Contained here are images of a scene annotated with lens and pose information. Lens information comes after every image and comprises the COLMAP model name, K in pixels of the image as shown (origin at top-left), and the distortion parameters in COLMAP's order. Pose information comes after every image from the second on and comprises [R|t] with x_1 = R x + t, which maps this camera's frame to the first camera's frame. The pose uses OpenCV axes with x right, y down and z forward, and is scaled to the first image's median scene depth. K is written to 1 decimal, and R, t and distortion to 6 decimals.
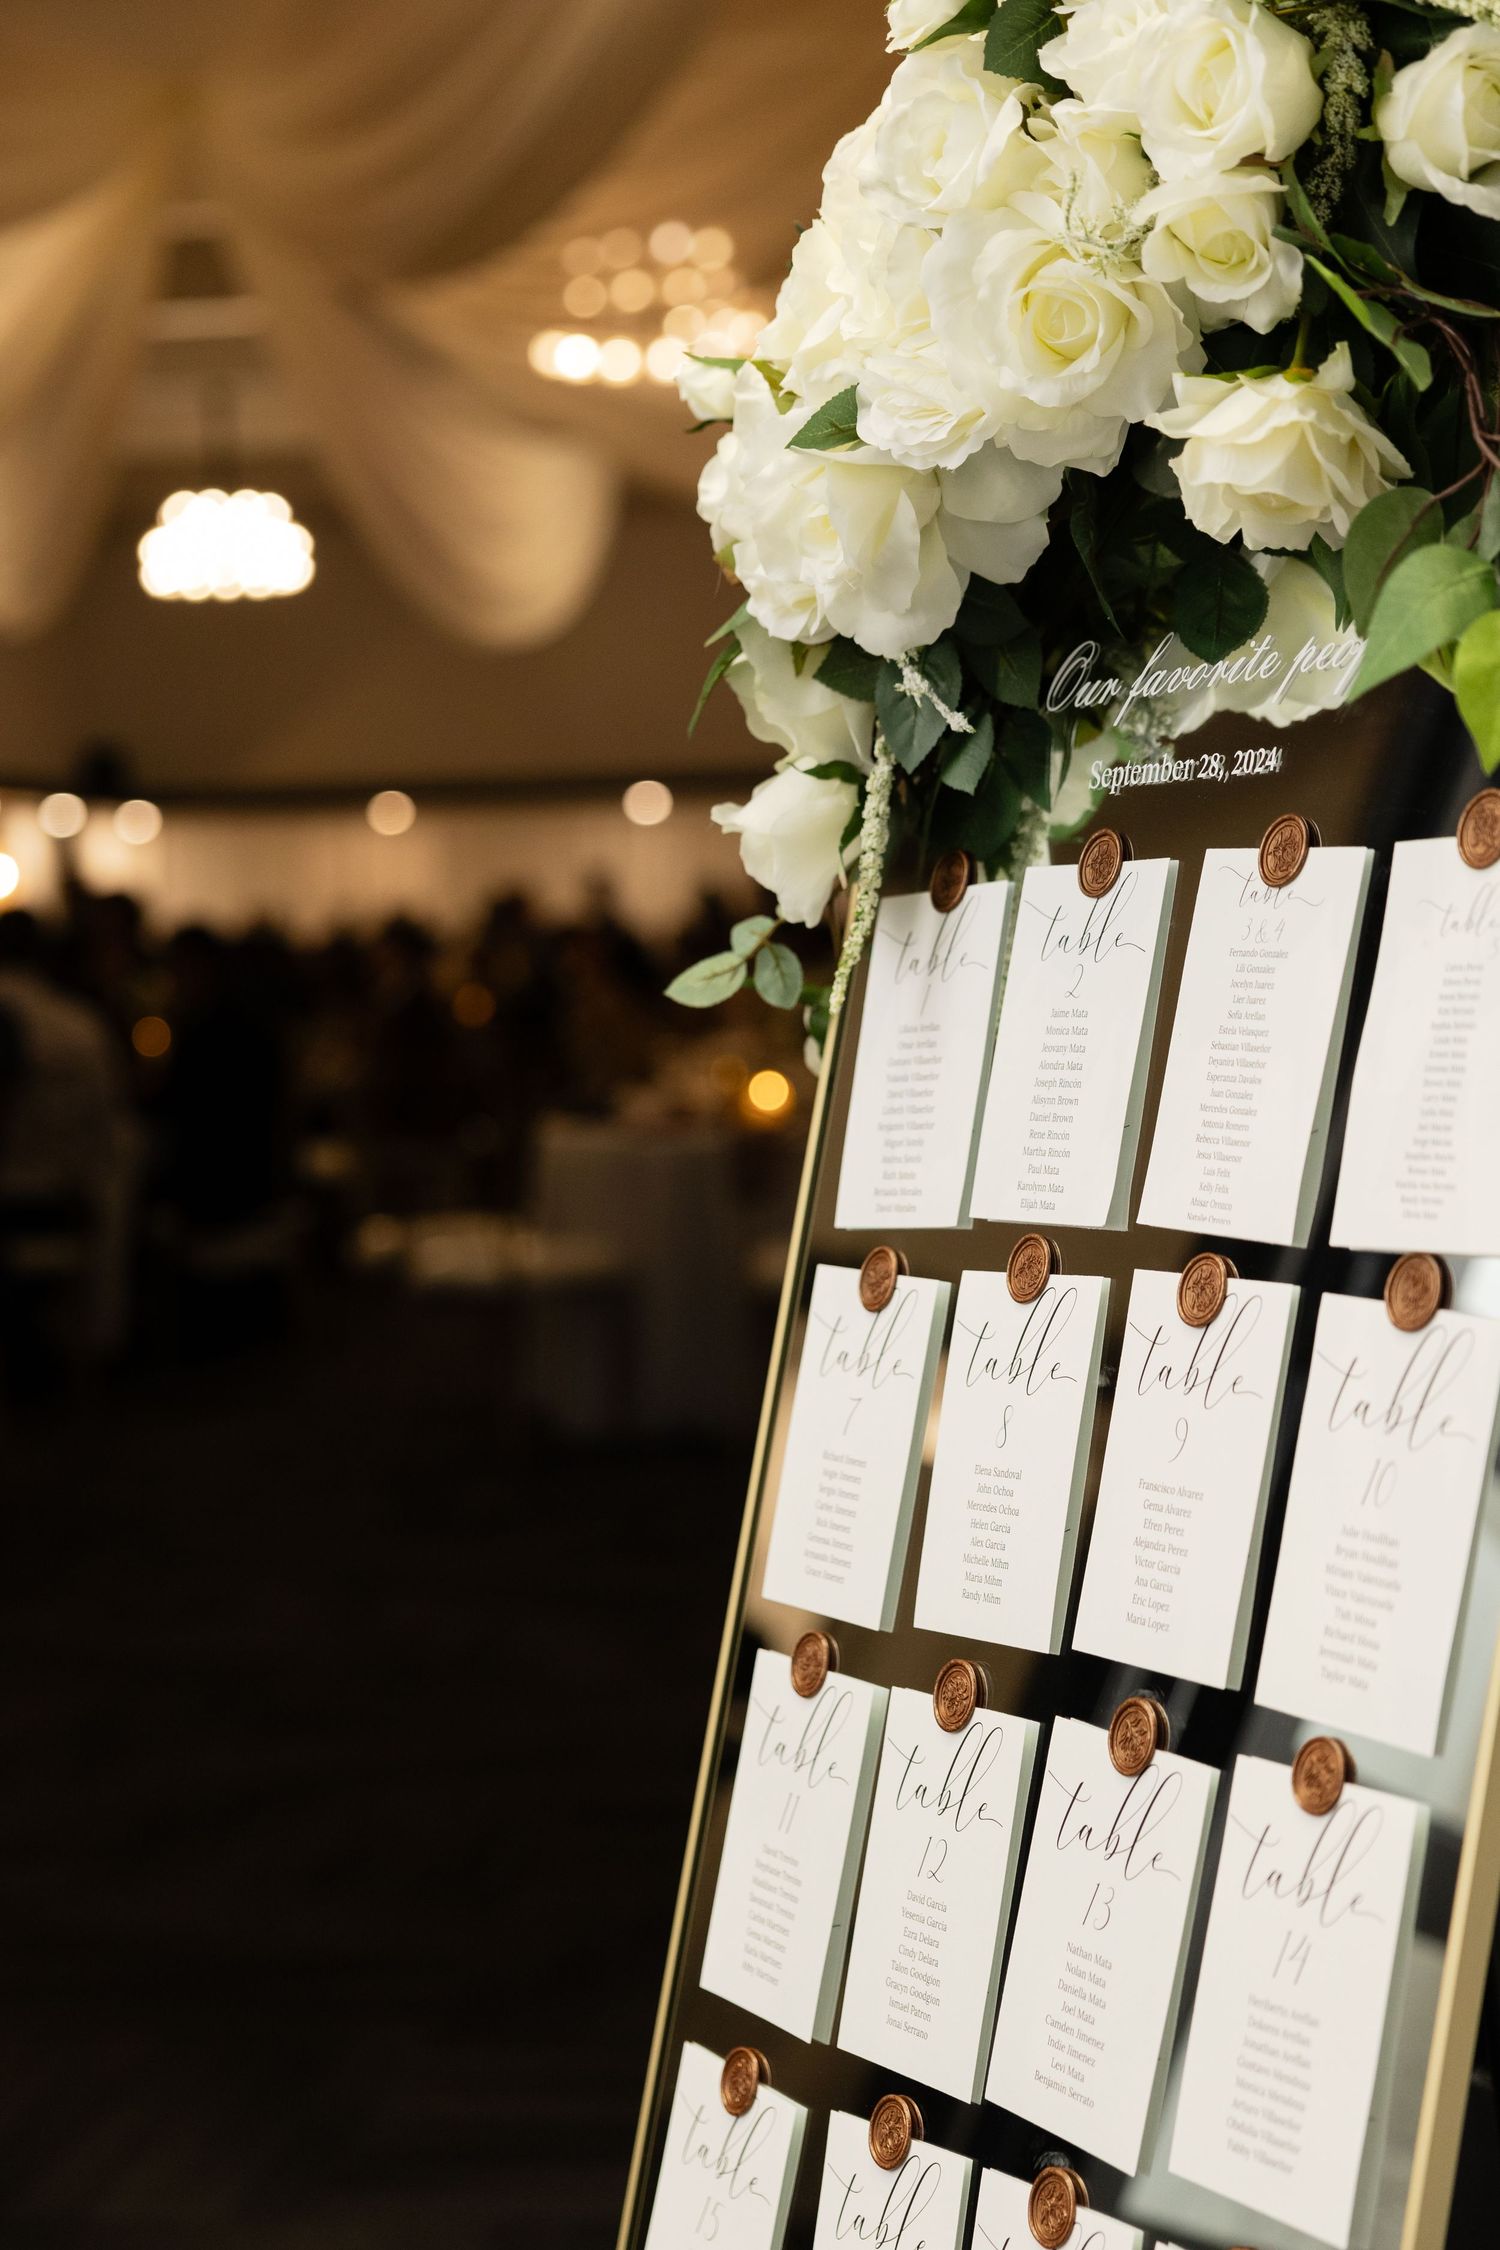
lens RADIAL K [[3513.9, 0, 749.7], [0, 3513.9, 1173.6], [0, 0, 1]] dist [0.021611, -0.126275]
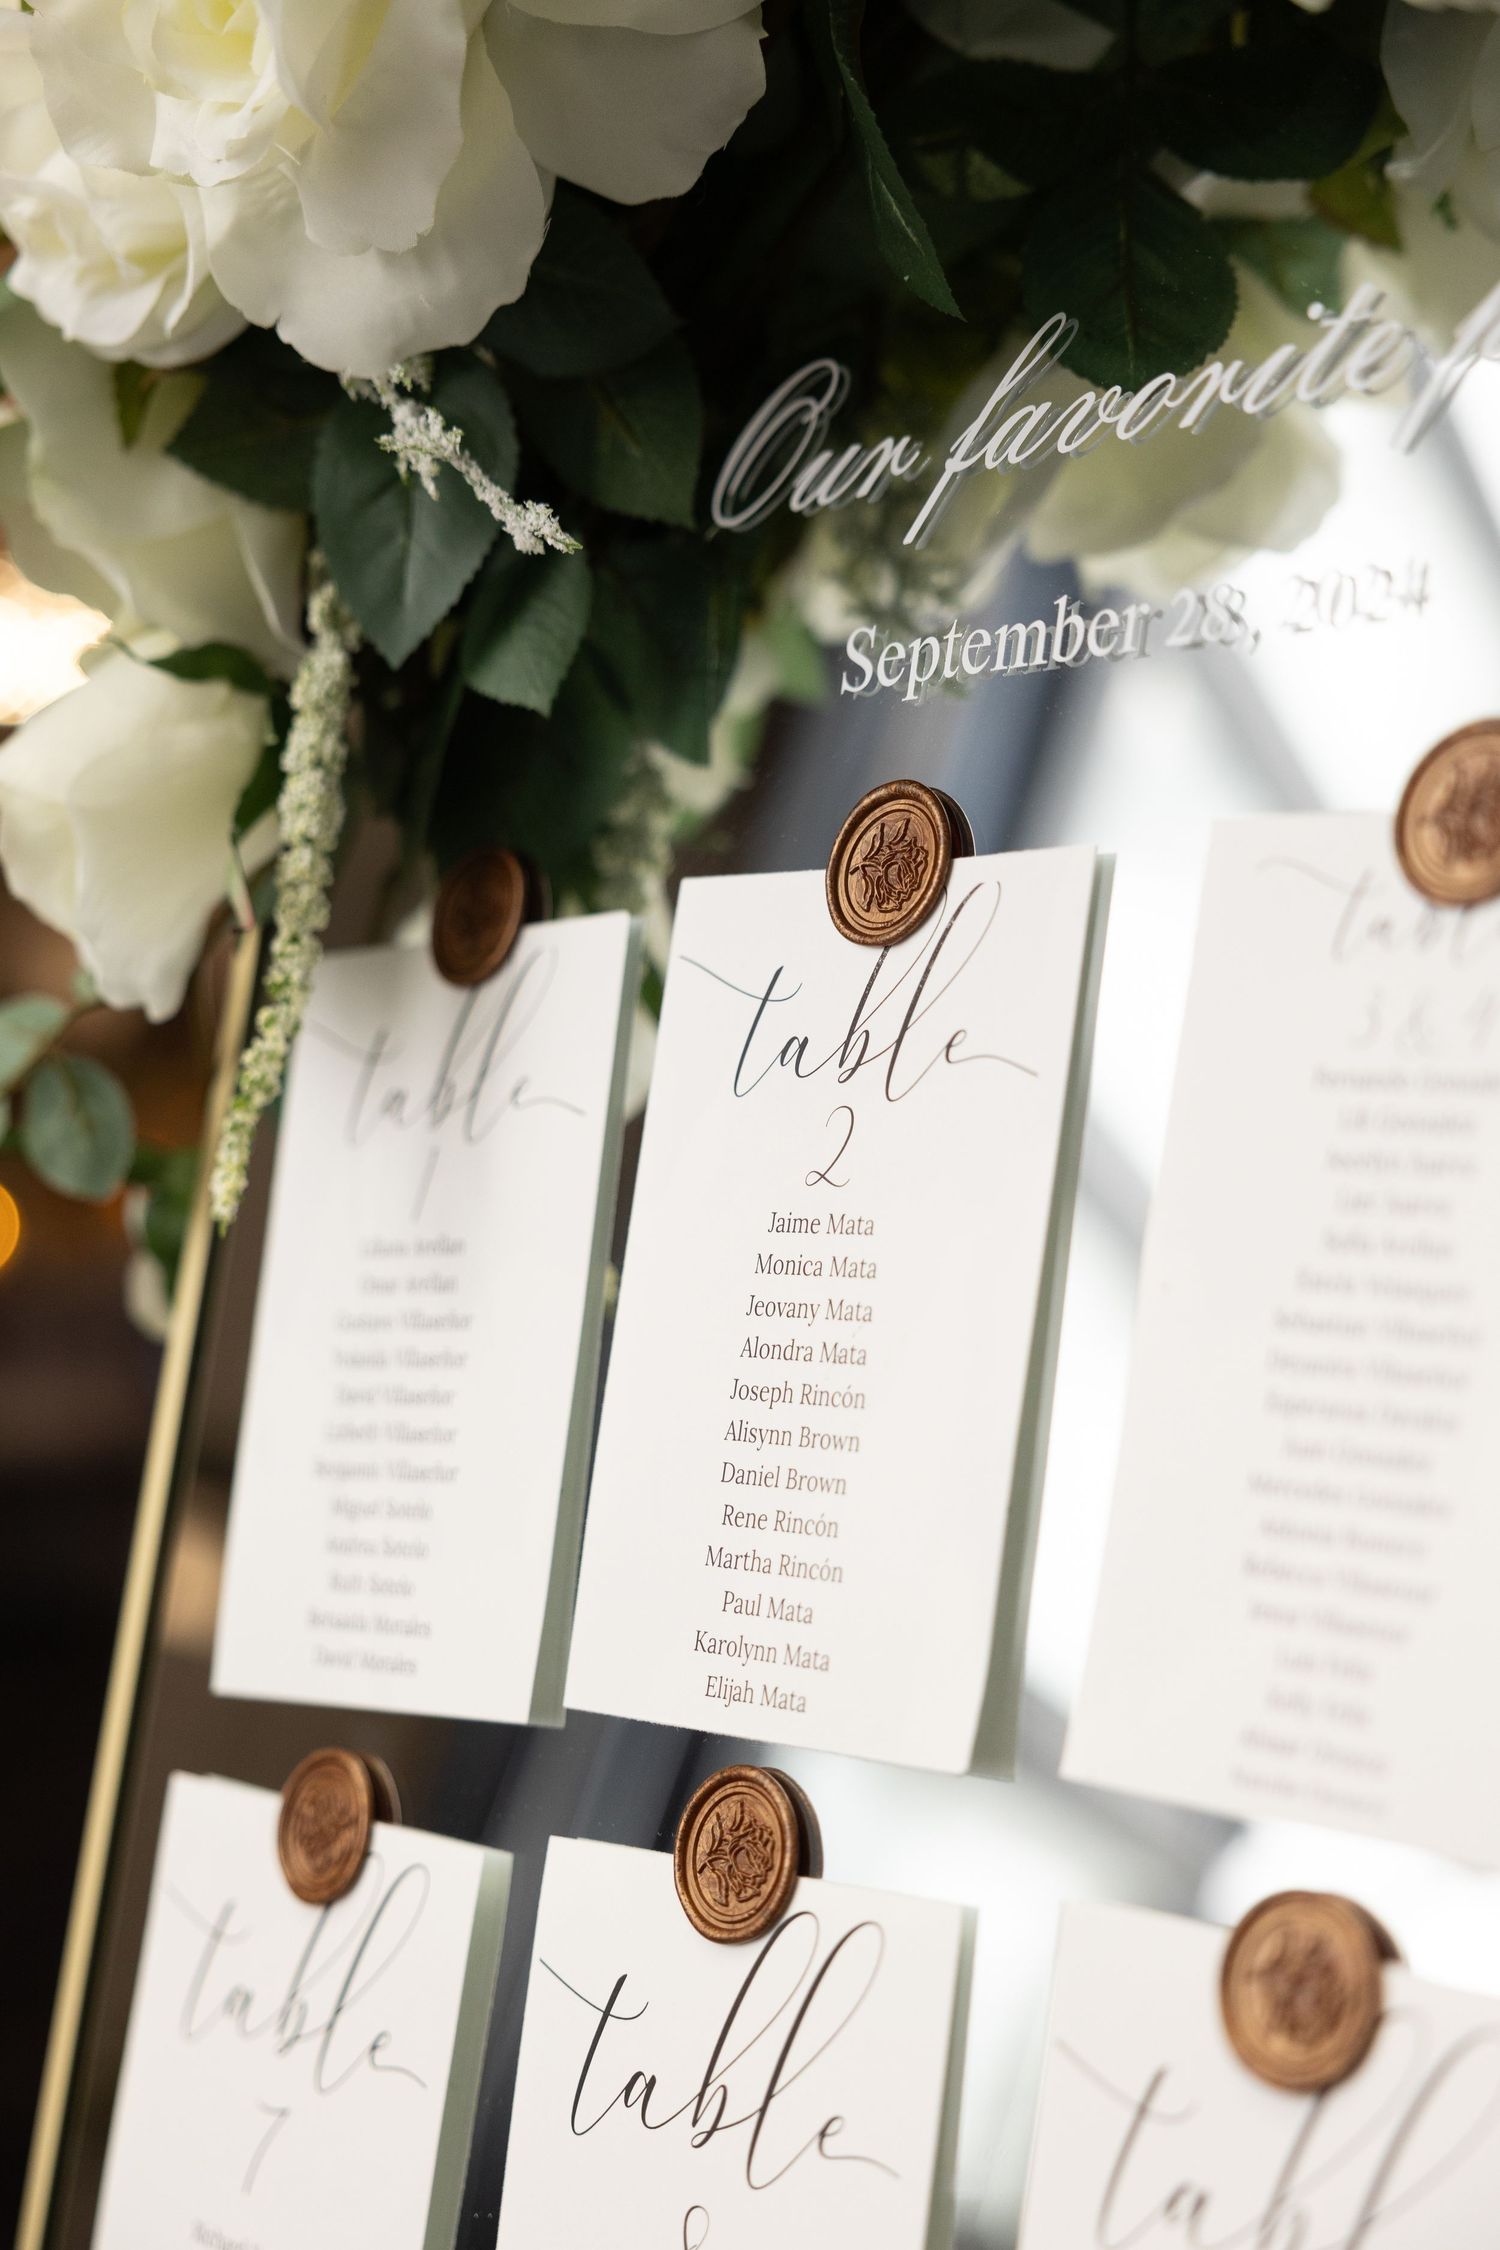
lens RADIAL K [[3513.9, 0, 749.7], [0, 3513.9, 1173.6], [0, 0, 1]] dist [0.021611, -0.126275]
pose [[0.975303, -0.002880, 0.220854, -0.008109], [0.010842, 0.999334, -0.034849, -0.035497], [-0.220606, 0.036383, 0.974684, 0.570747]]
